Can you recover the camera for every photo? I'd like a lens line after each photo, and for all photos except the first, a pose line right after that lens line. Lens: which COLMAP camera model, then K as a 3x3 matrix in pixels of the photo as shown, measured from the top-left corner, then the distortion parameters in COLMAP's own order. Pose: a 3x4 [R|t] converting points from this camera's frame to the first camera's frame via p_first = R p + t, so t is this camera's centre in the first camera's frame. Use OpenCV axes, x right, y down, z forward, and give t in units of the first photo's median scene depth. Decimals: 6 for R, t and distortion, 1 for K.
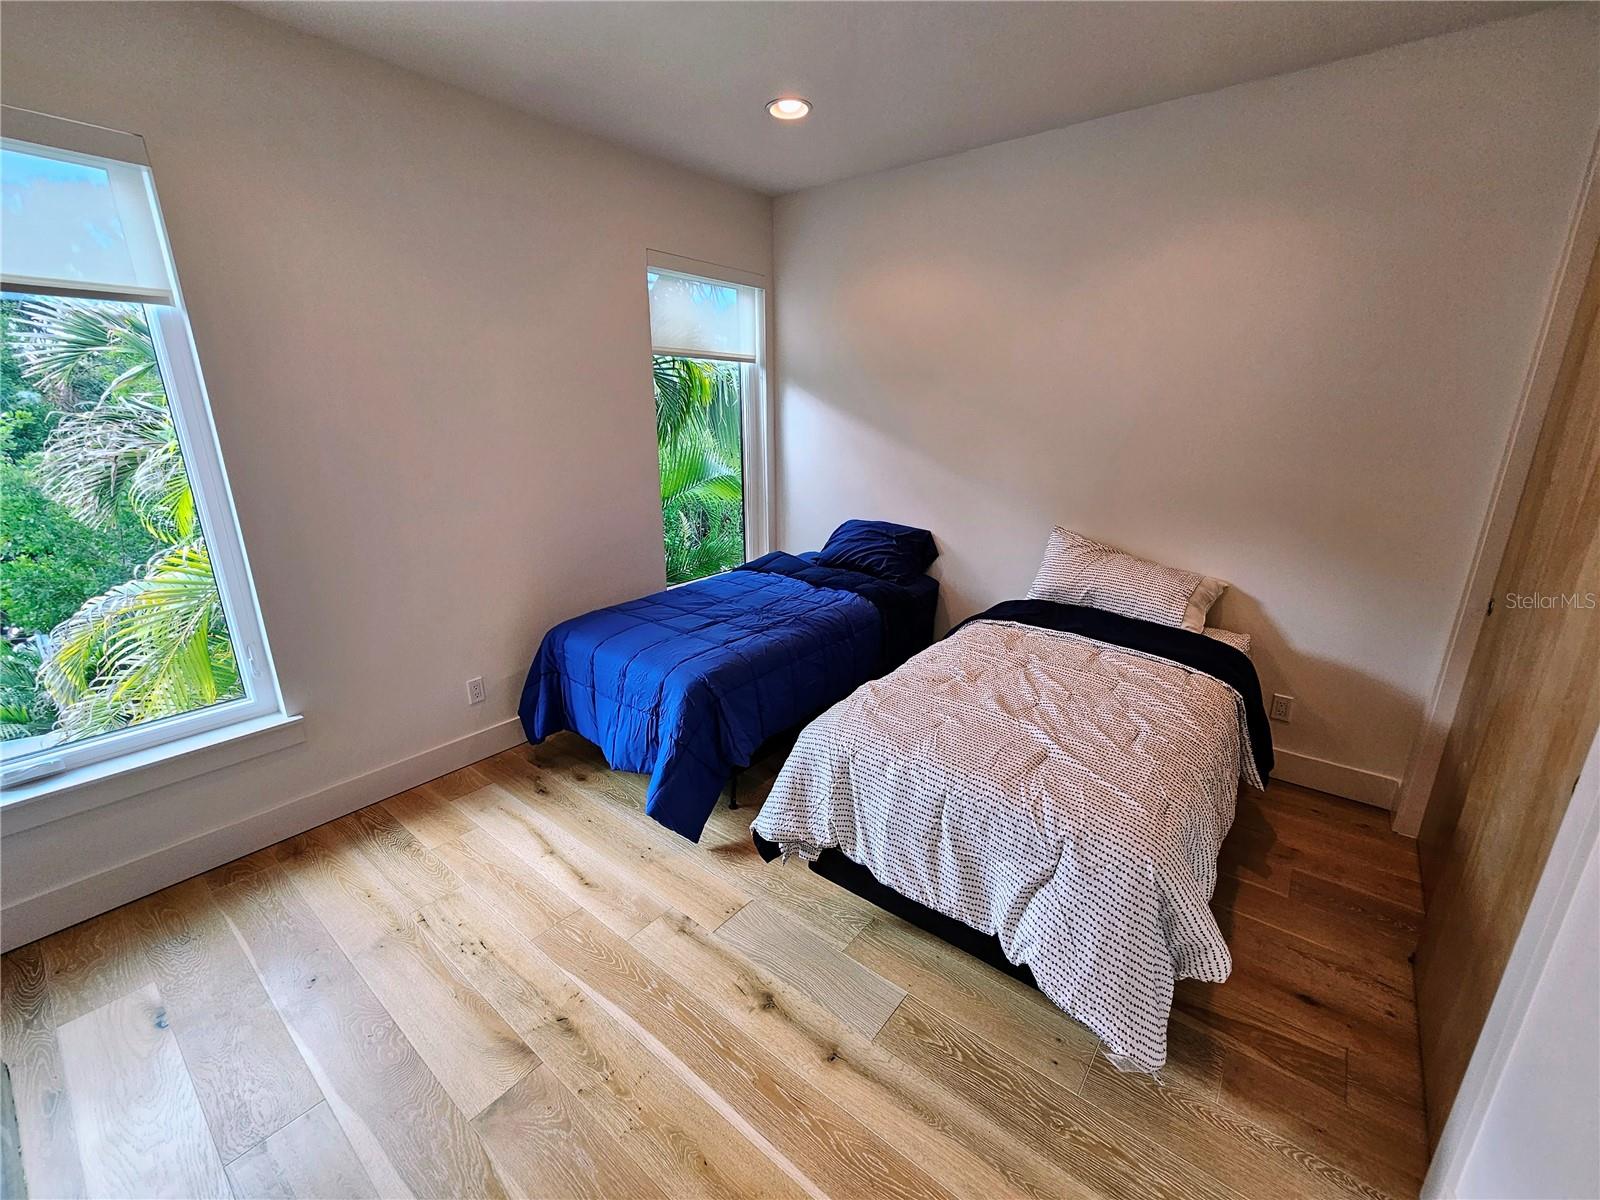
lens RADIAL K [[660.8, 0, 793.2], [0, 660.8, 606.6], [0, 0, 1]] dist [0.000619, 0.000453]
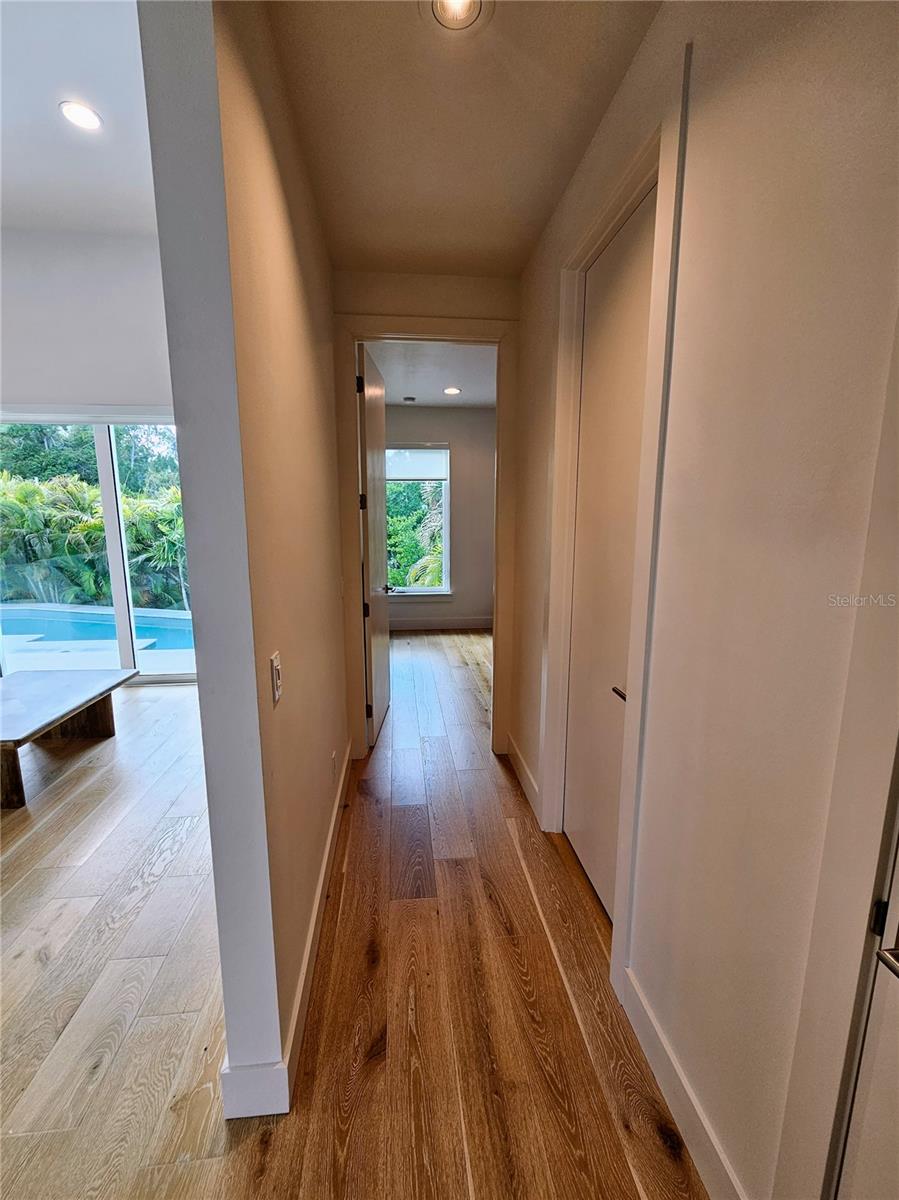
lens RADIAL K [[495.6, 0, 449.9], [0, 495.6, 593.8], [0, 0, 1]] dist [0.000619, 0.000453]
pose [[0.707688, 0.123138, -0.695712, 1.390138], [-0.210094, 0.976829, -0.040817, 0.373632], [0.674565, 0.175050, 0.717161, -1.146903]]
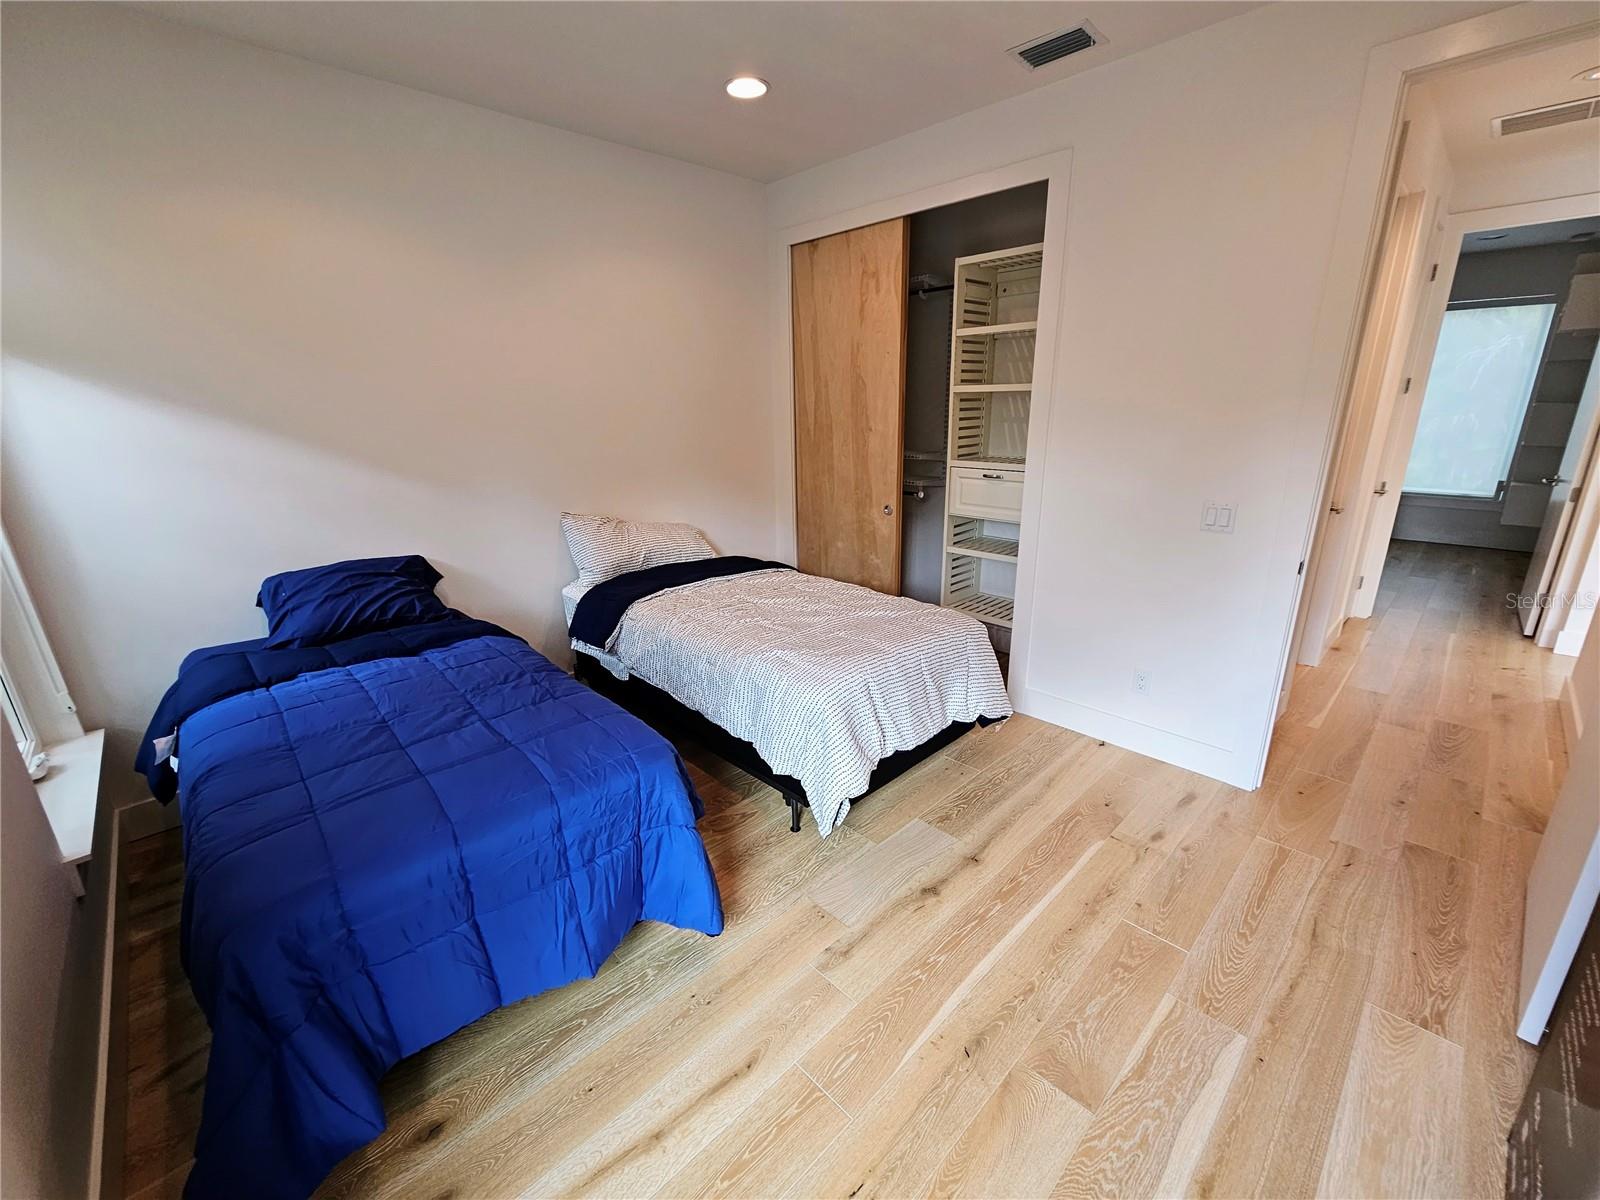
lens RADIAL K [[660.8, 0, 799.8], [0, 660.8, 599.7], [0, 0, 1]] dist [0.000619, 0.000453]
pose [[0.120202, -0.290202, 0.949386, -1.038496], [0.301842, 0.921729, 0.243532, -0.242626], [-0.945750, 0.257291, 0.198389, 0.851748]]
